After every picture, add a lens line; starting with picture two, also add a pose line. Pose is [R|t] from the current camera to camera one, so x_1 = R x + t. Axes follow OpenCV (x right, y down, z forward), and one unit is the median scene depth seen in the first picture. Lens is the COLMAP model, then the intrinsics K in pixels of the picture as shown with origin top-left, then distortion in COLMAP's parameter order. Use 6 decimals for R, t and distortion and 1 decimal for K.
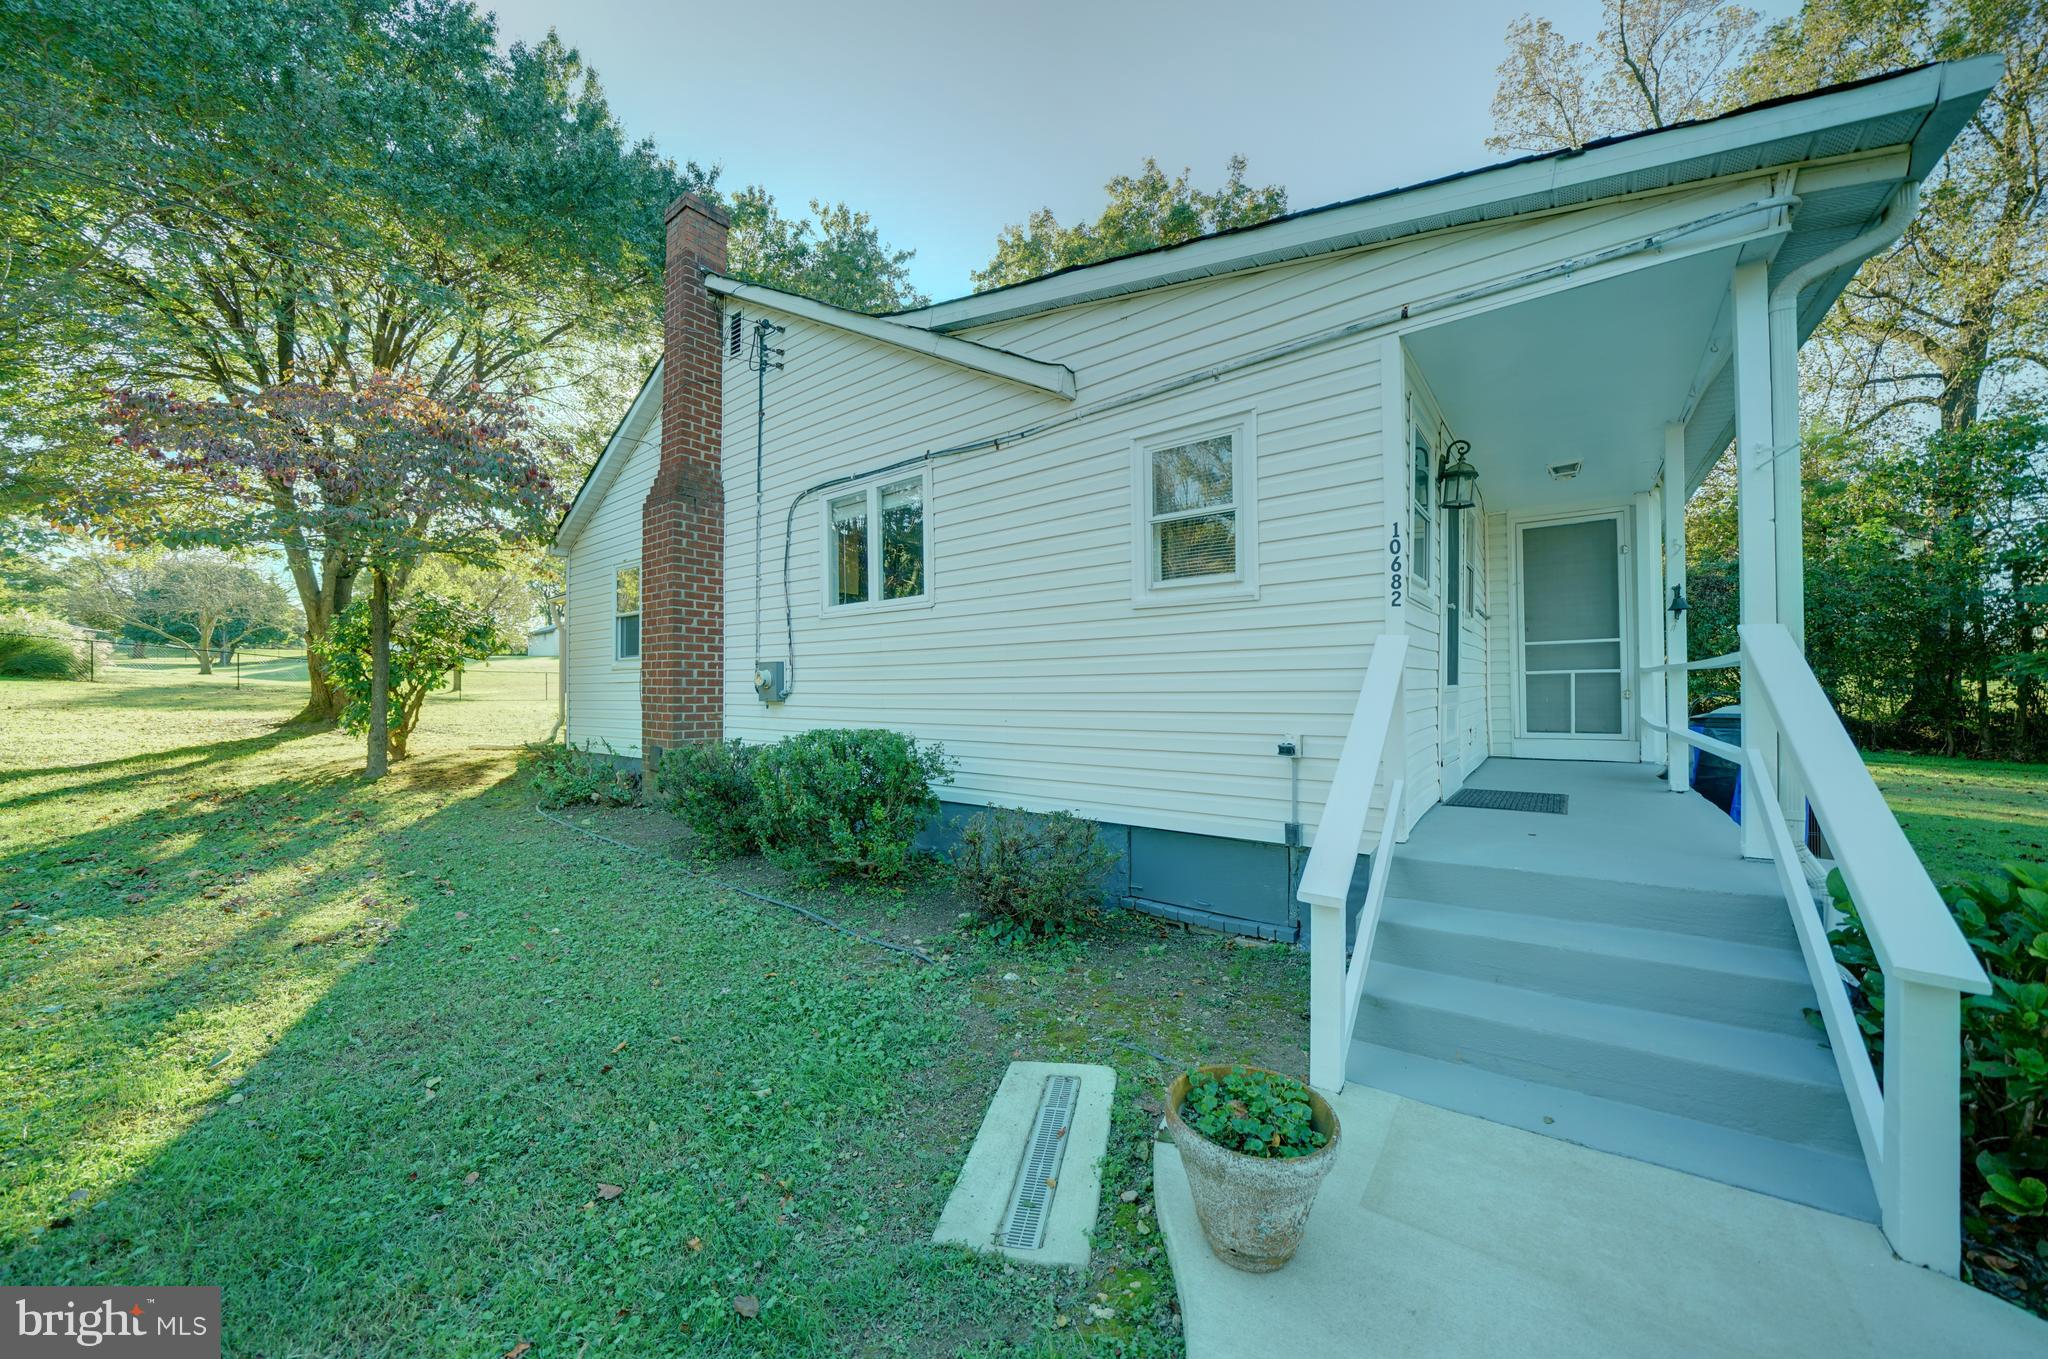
lens RADIAL K [[707.6, 0, 1025.7], [0, 707.6, 685.1], [0, 0, 1]] dist [-0.026161, 0.003691]
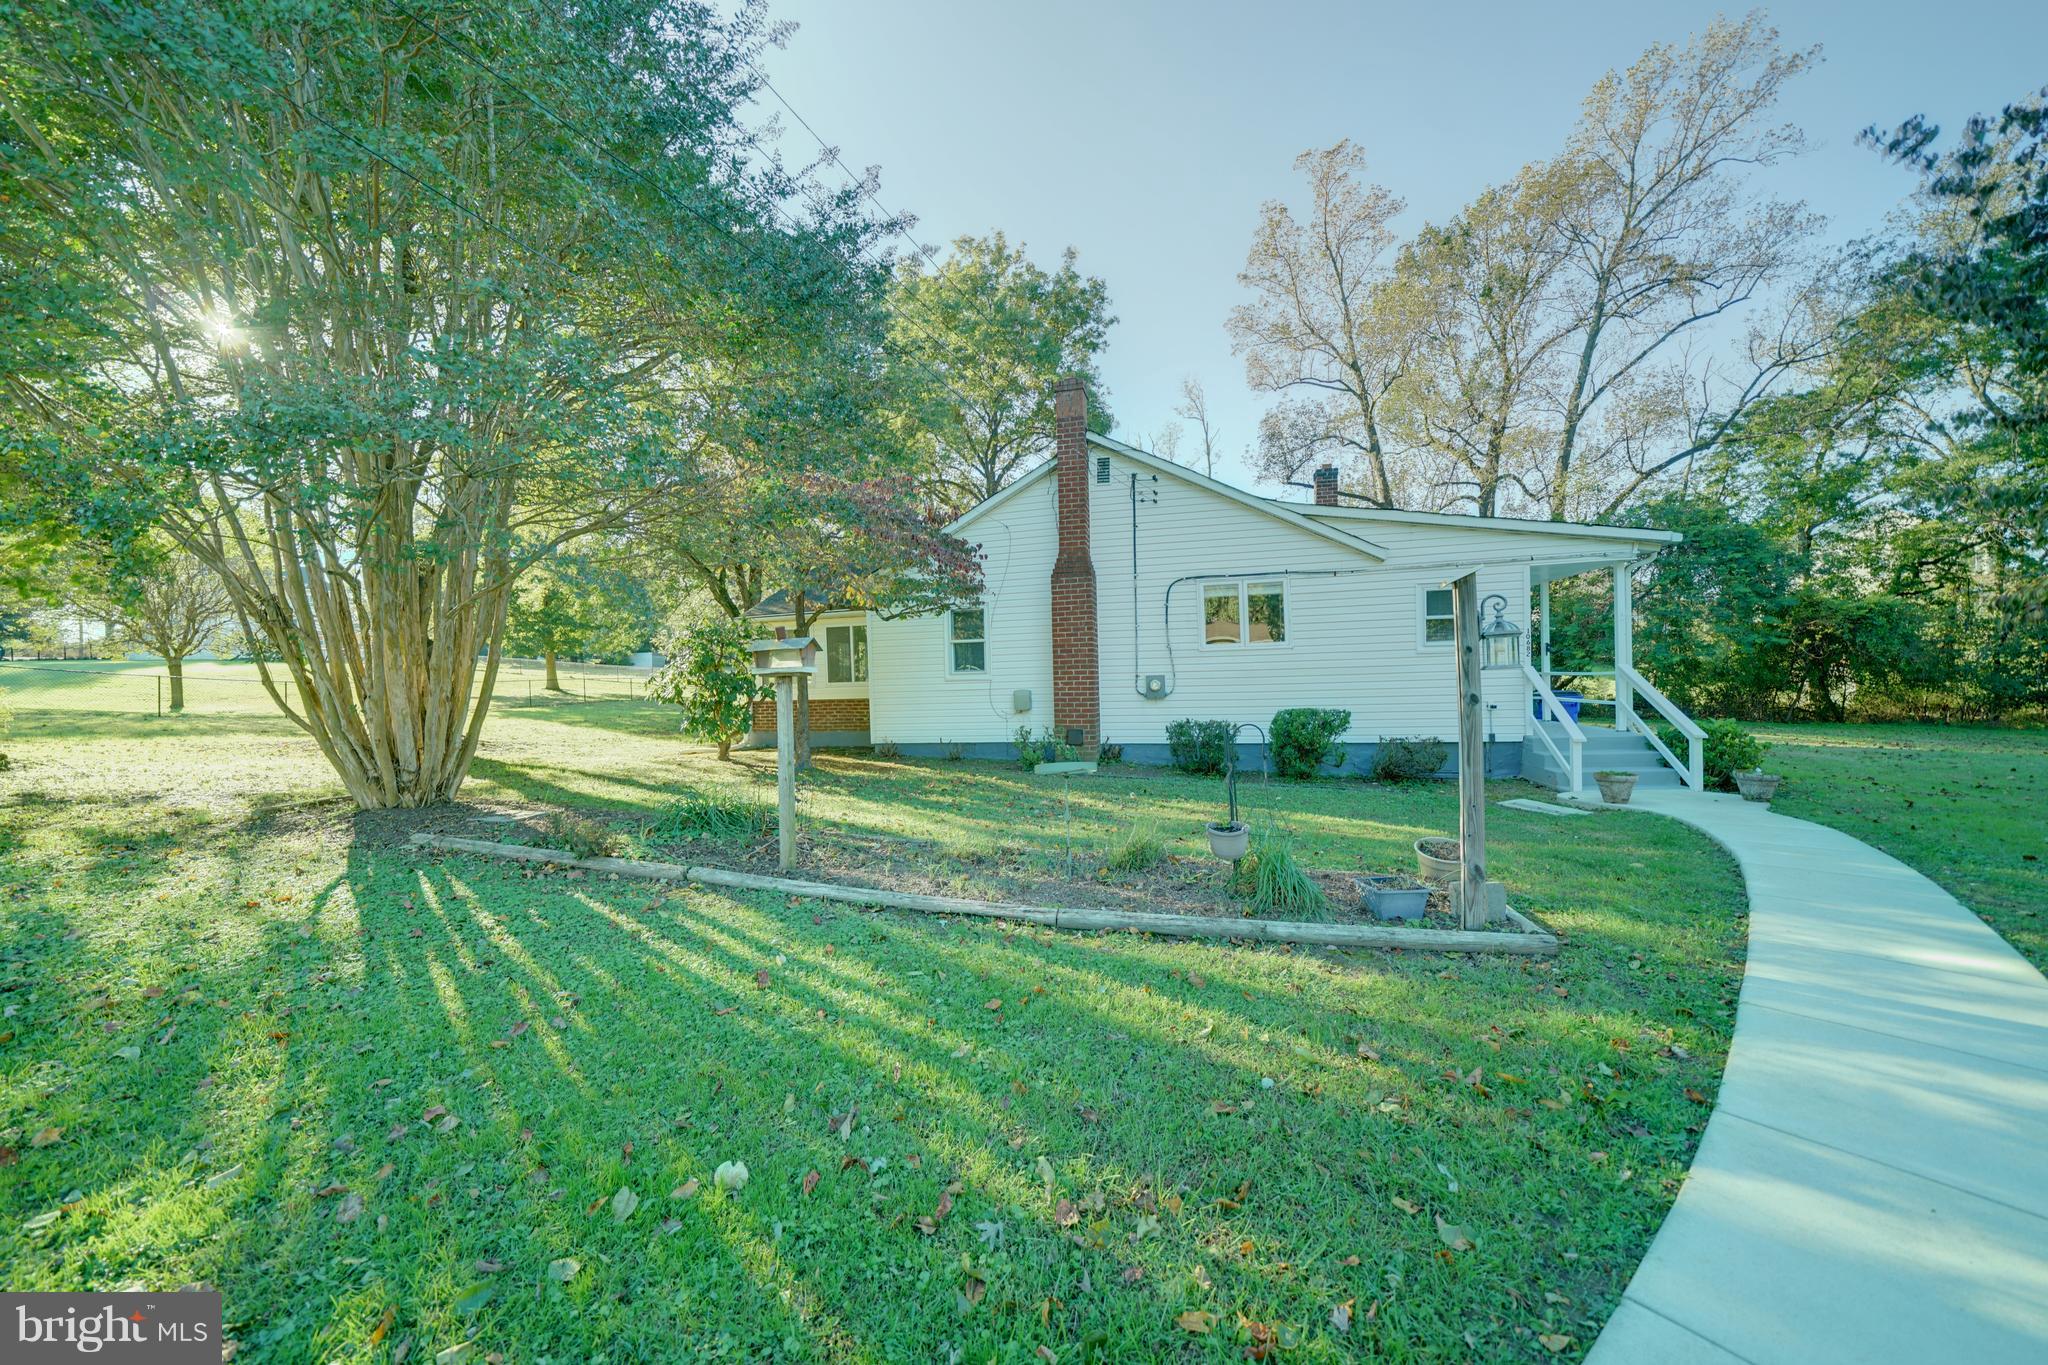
lens RADIAL K [[707.6, 0, 1020.8], [0, 707.6, 684.2], [0, 0, 1]] dist [-0.026161, 0.003691]
pose [[0.922119, -0.015645, 0.386590, -1.322512], [0.015992, 0.999869, 0.002317, -0.021004], [-0.386576, 0.004046, 0.922249, -0.447945]]
